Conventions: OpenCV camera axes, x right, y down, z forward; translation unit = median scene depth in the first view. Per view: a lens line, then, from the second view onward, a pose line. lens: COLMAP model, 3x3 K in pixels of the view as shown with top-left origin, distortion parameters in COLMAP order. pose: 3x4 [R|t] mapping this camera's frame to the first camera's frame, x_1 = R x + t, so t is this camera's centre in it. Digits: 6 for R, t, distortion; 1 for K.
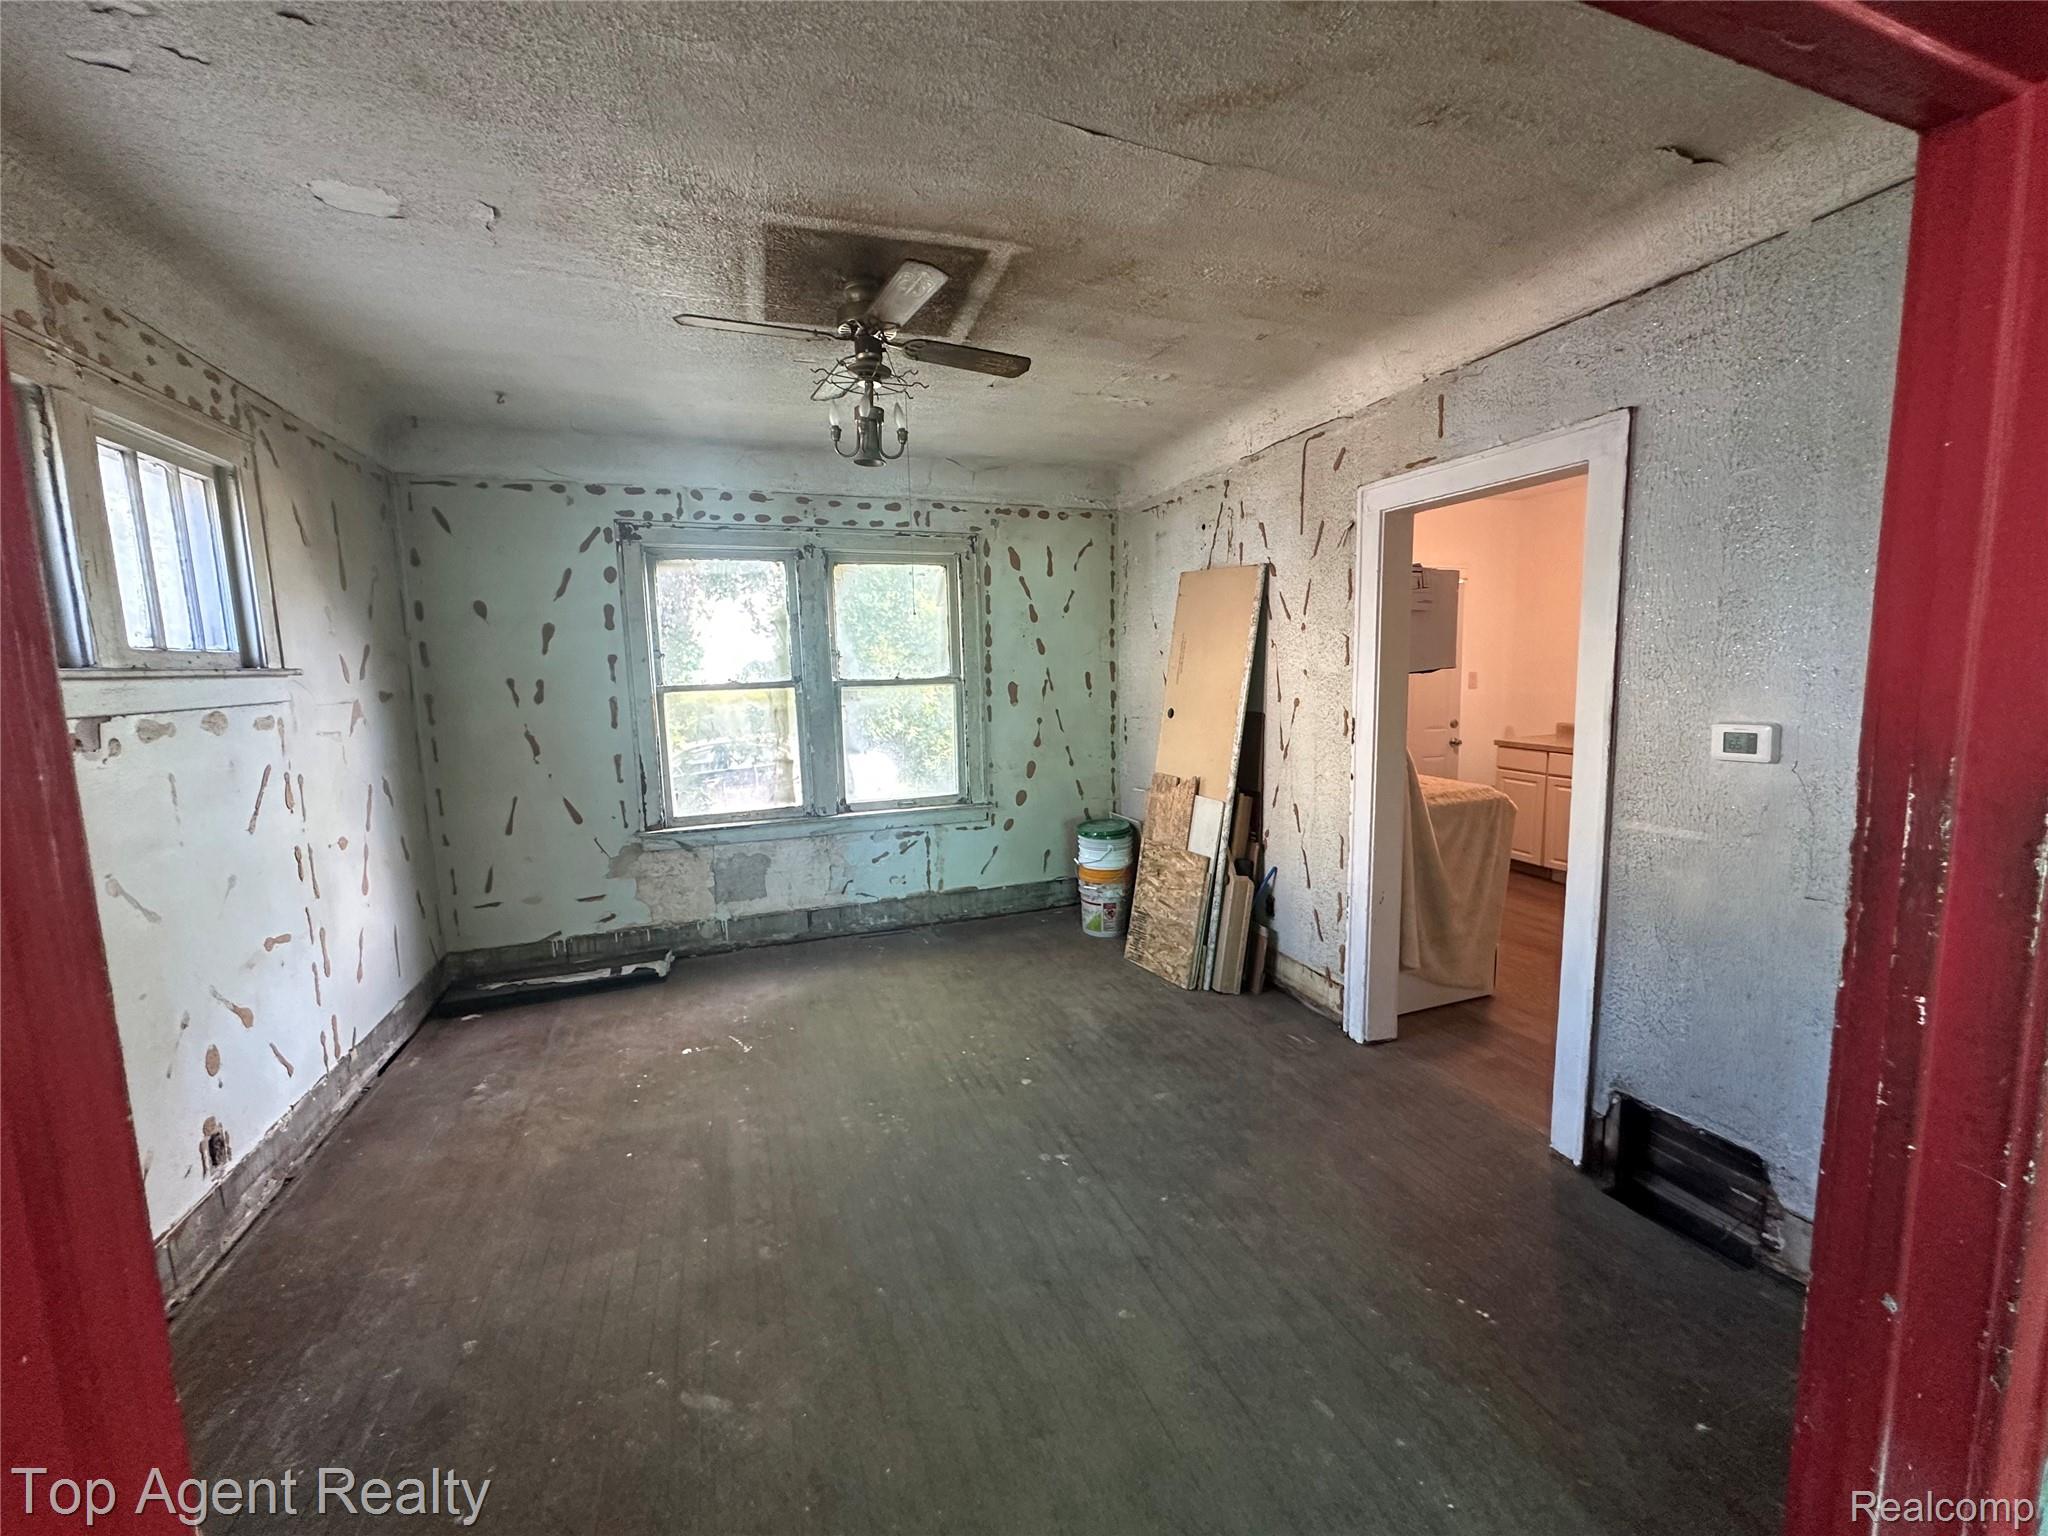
lens RADIAL K [[815.2, 0, 1026.7], [0, 815.2, 767.5], [0, 0, 1]] dist [0.000693, 0.000024]
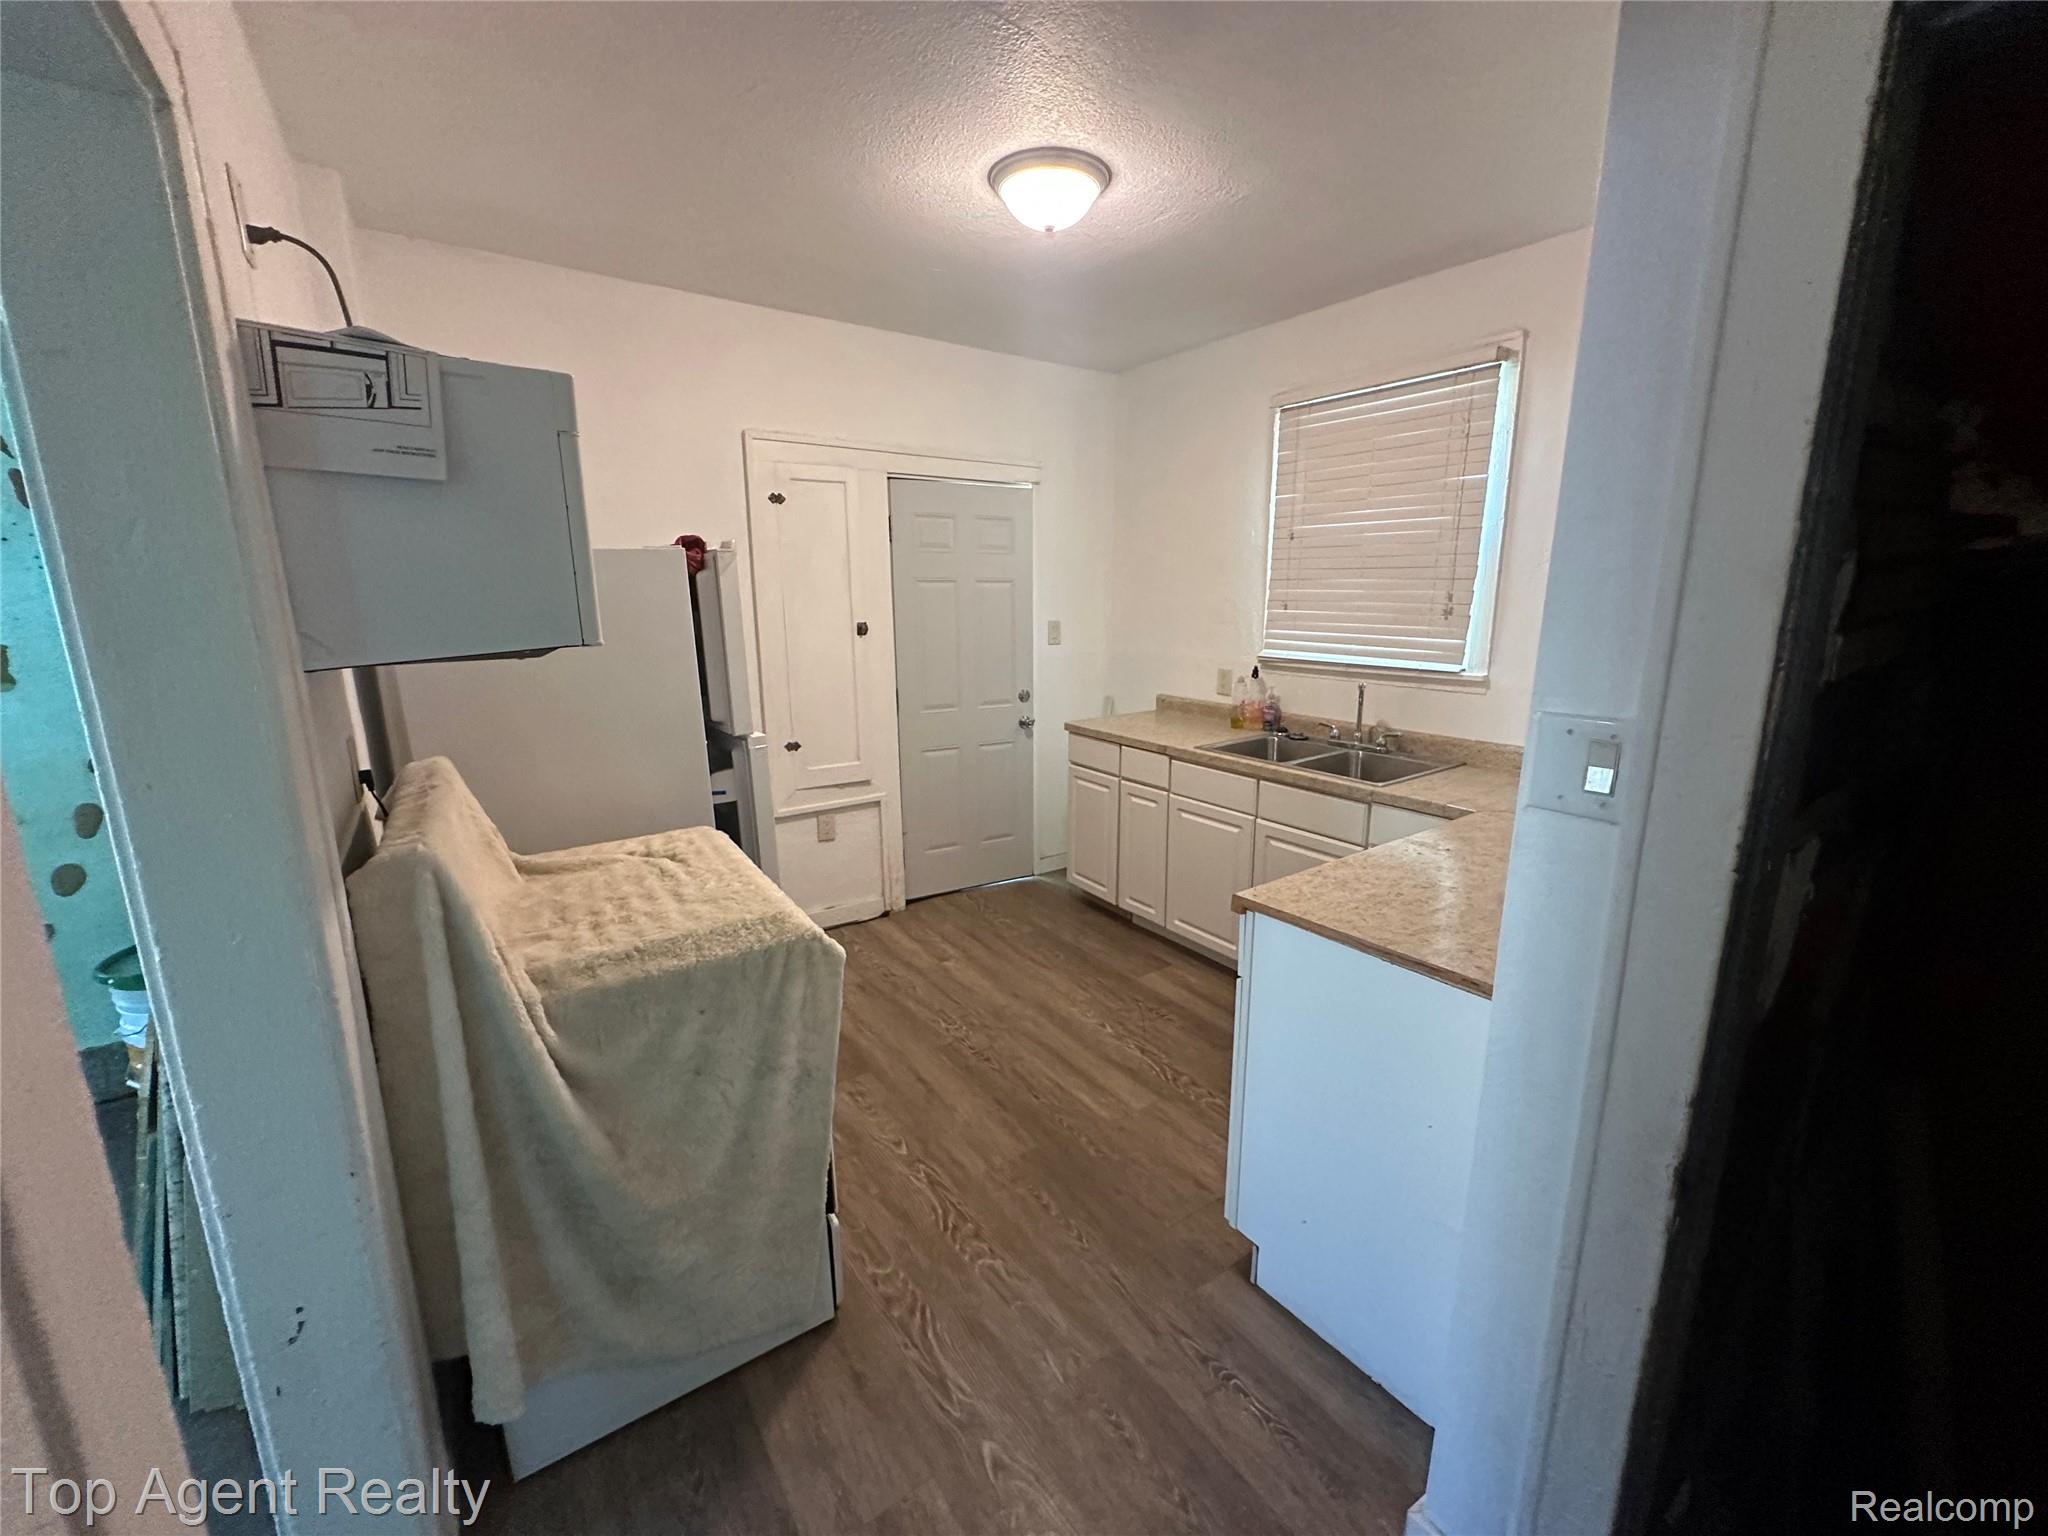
lens RADIAL K [[815.2, 0, 1027.0], [0, 815.2, 762.3], [0, 0, 1]] dist [0.000693, 0.000024]
pose [[0.966600, -0.030674, 0.254448, 0.347741], [0.009838, 0.996521, 0.082758, -0.054773], [-0.256101, -0.077490, 0.963539, 0.323618]]
